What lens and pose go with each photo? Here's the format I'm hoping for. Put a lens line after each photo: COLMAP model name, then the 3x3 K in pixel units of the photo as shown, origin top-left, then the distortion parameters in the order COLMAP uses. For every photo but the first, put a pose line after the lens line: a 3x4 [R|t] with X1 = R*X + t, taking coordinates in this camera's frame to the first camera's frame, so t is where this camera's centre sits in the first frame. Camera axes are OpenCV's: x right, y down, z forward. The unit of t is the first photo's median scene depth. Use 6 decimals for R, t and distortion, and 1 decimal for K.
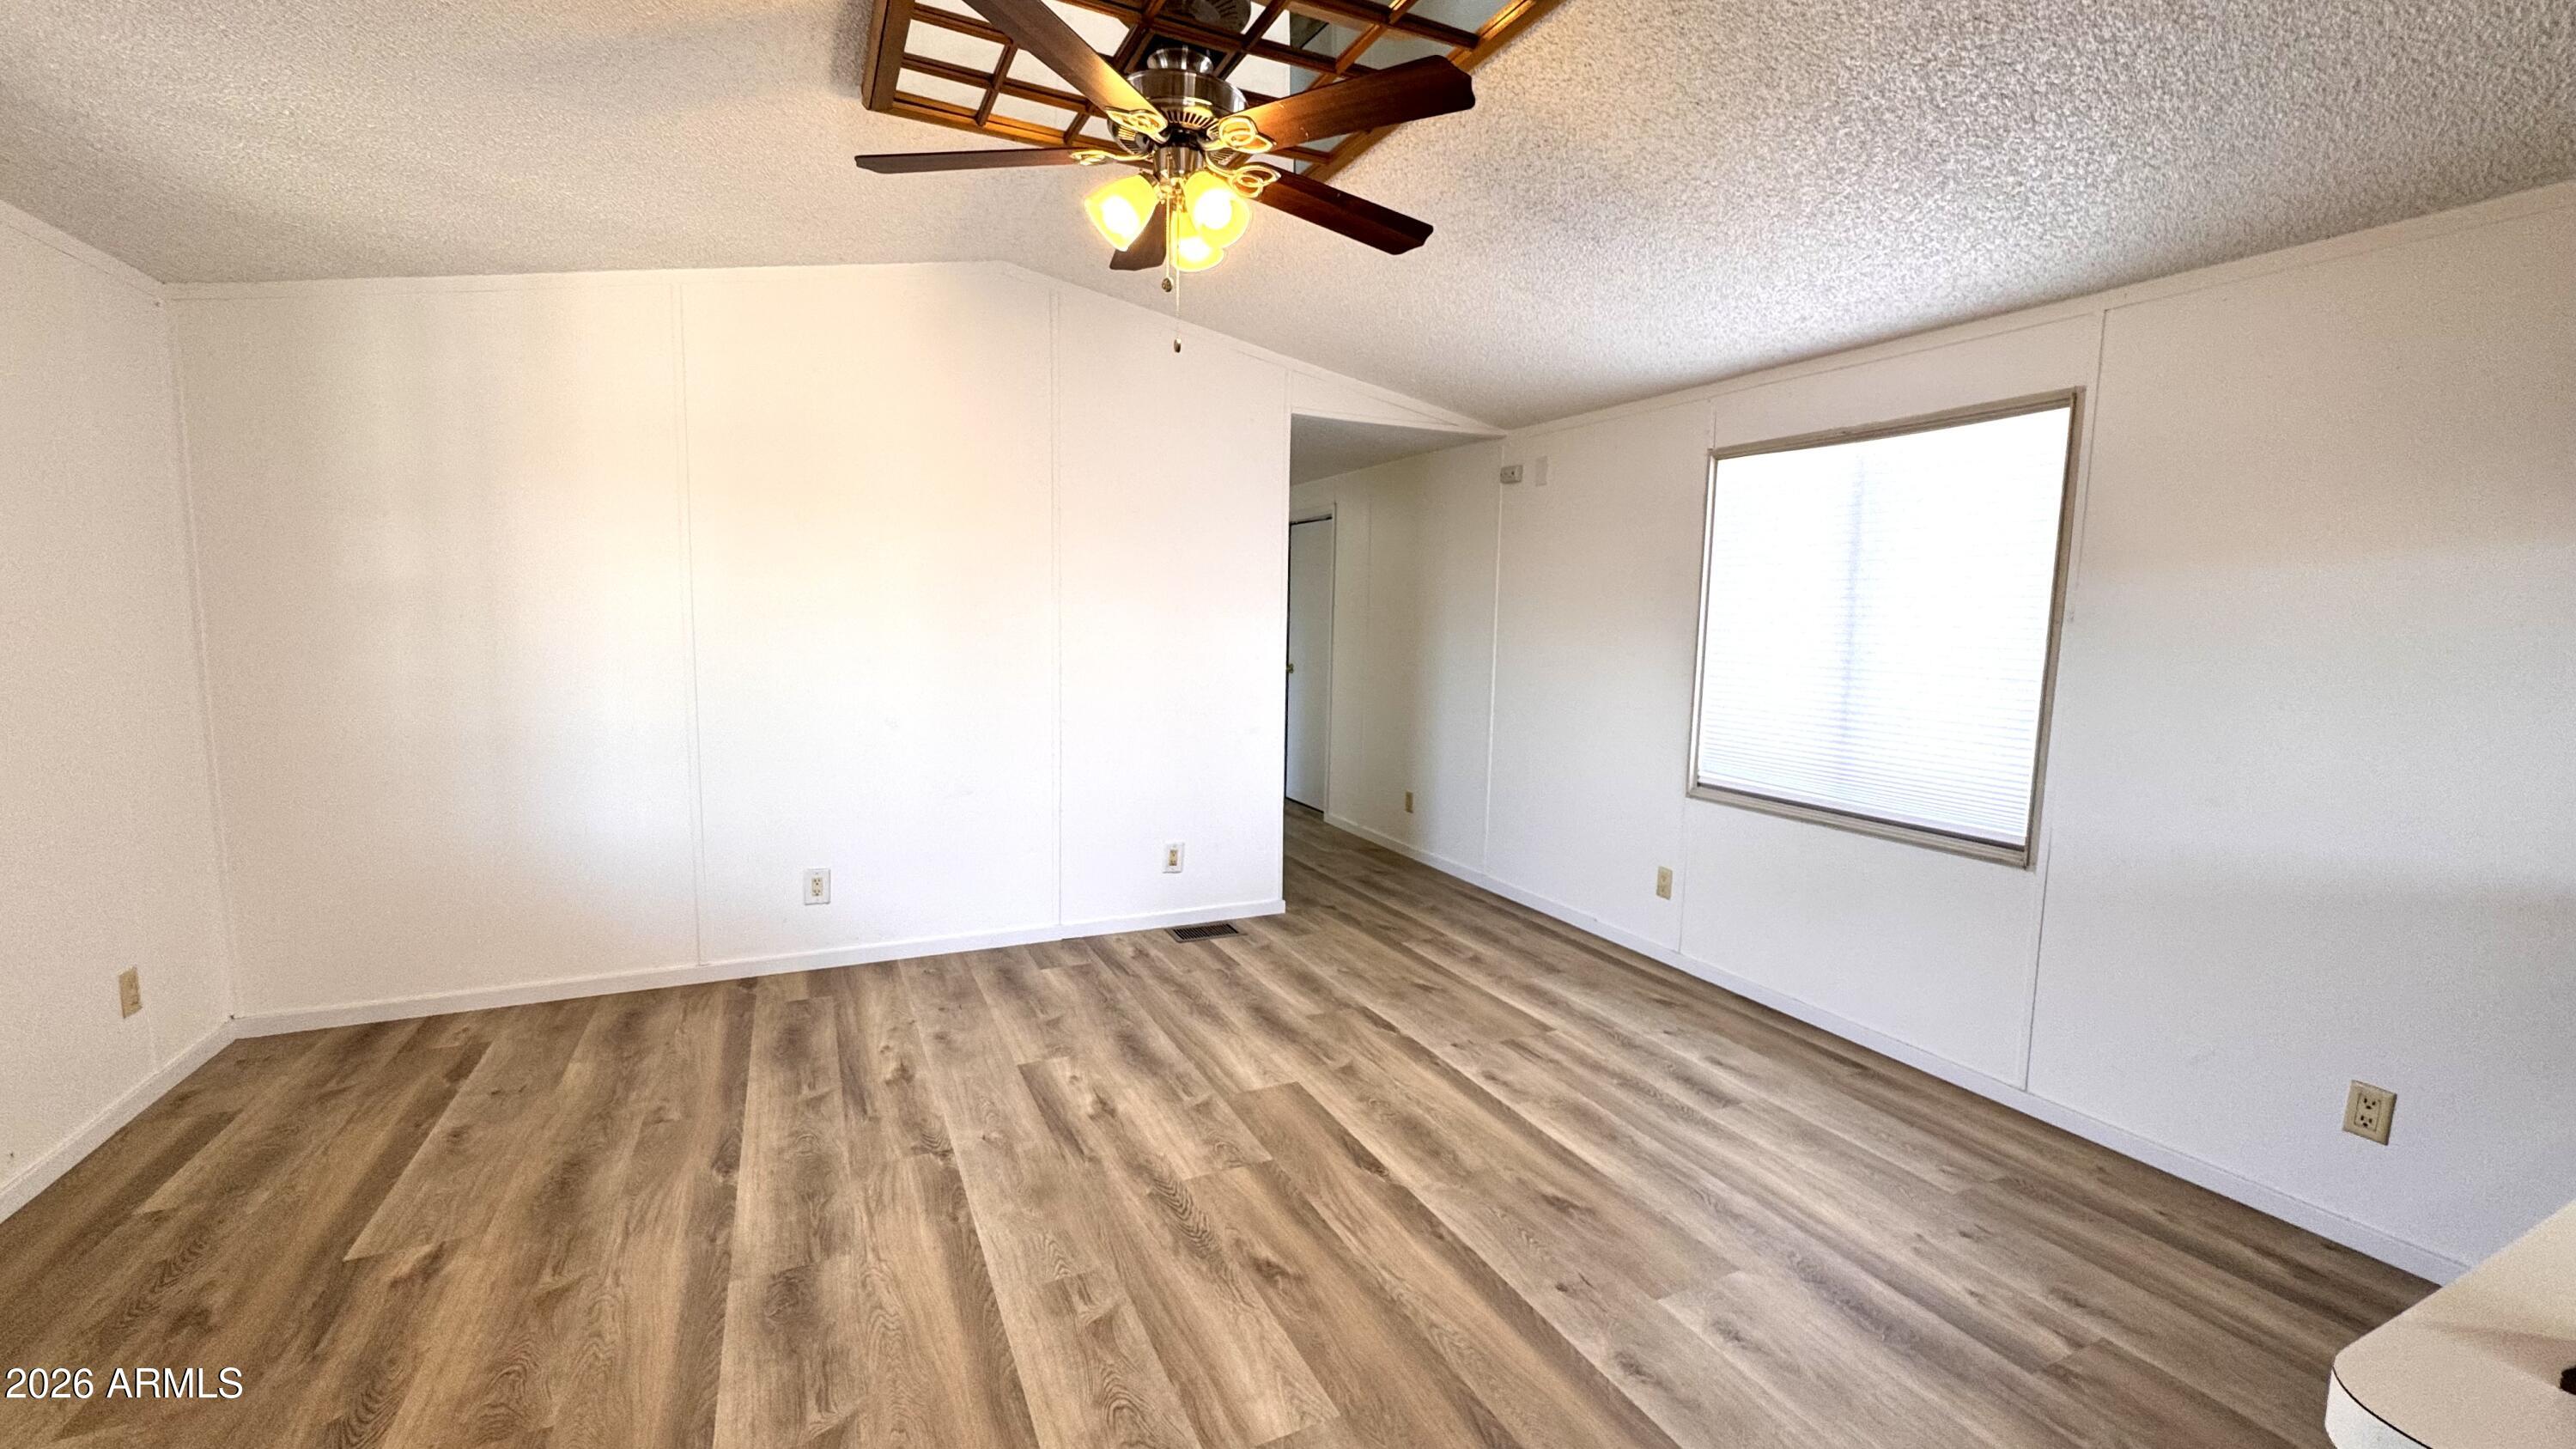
lens RADIAL K [[1032.8, 0, 1294.5], [0, 1032.8, 716.1], [0, 0, 1]] dist [-0.000590, -0.000211]
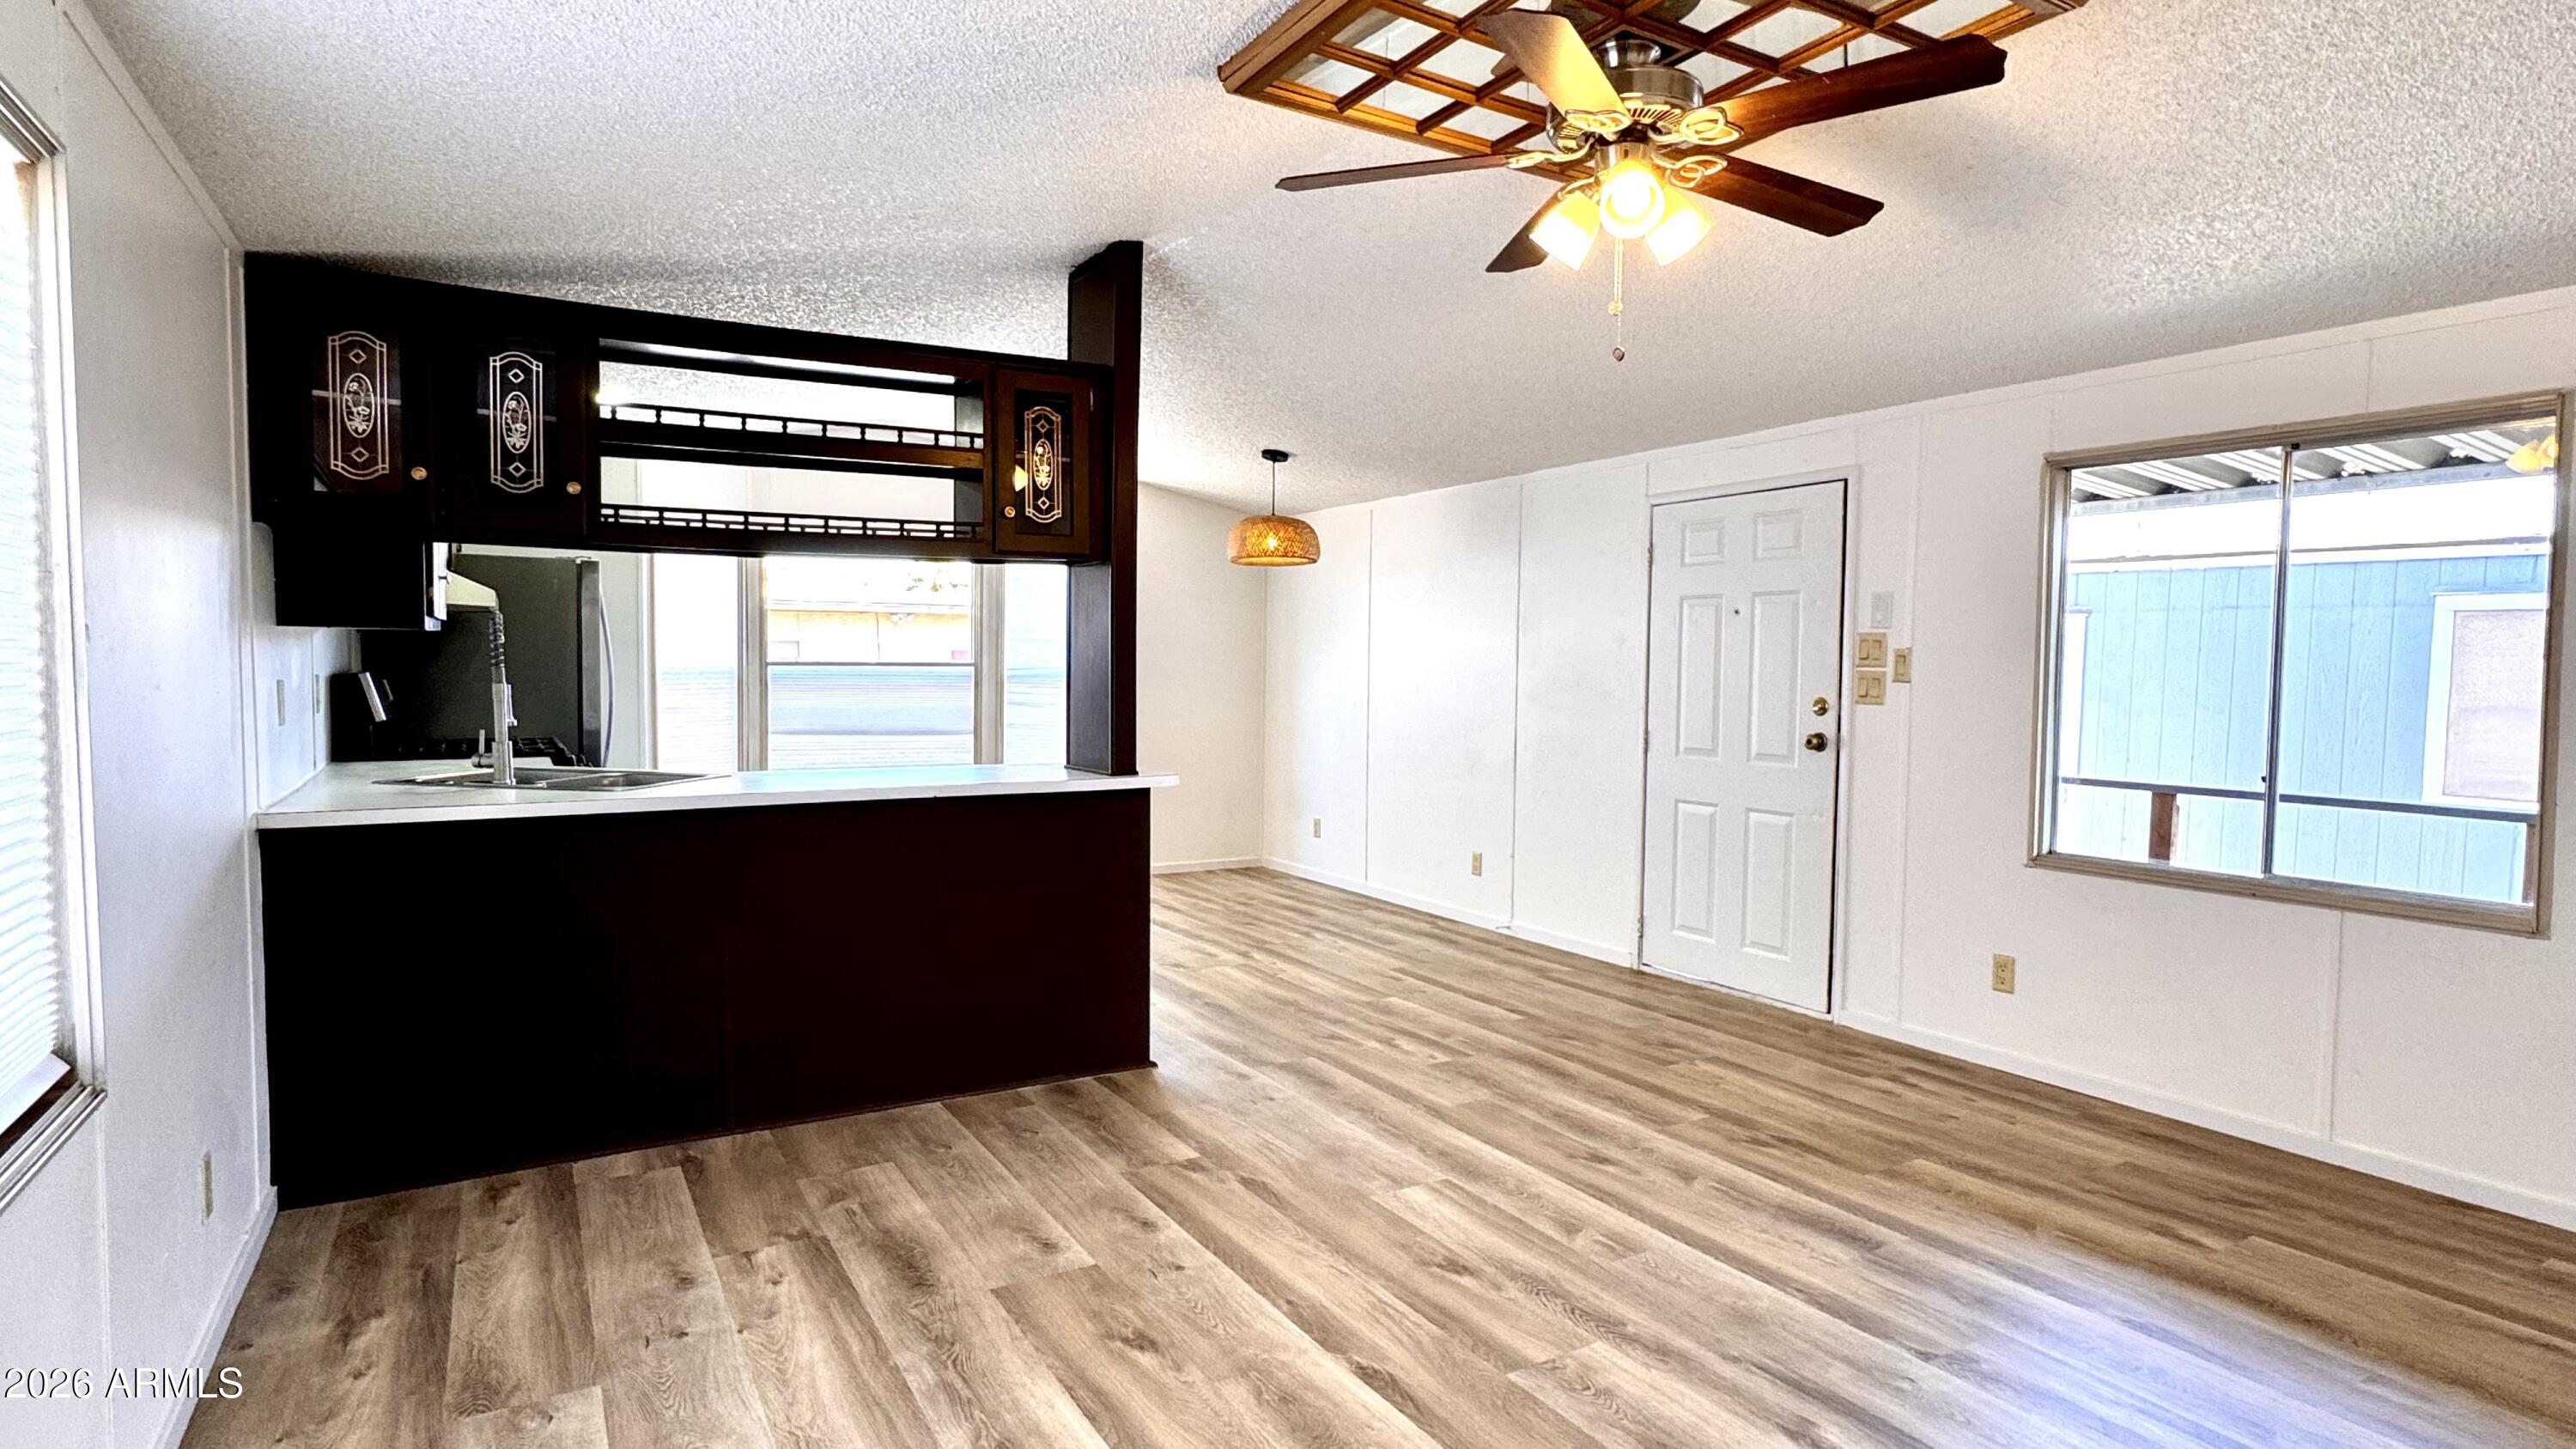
lens RADIAL K [[1308.4, 0, 1279.9], [0, 1308.4, 724.6], [0, 0, 1]] dist [0.002343, 0.001017]
pose [[-0.996429, -0.026826, -0.080063, 0.258221], [-0.038386, 0.988460, 0.146540, -0.185611], [0.075208, 0.149090, -0.985959, 2.086262]]
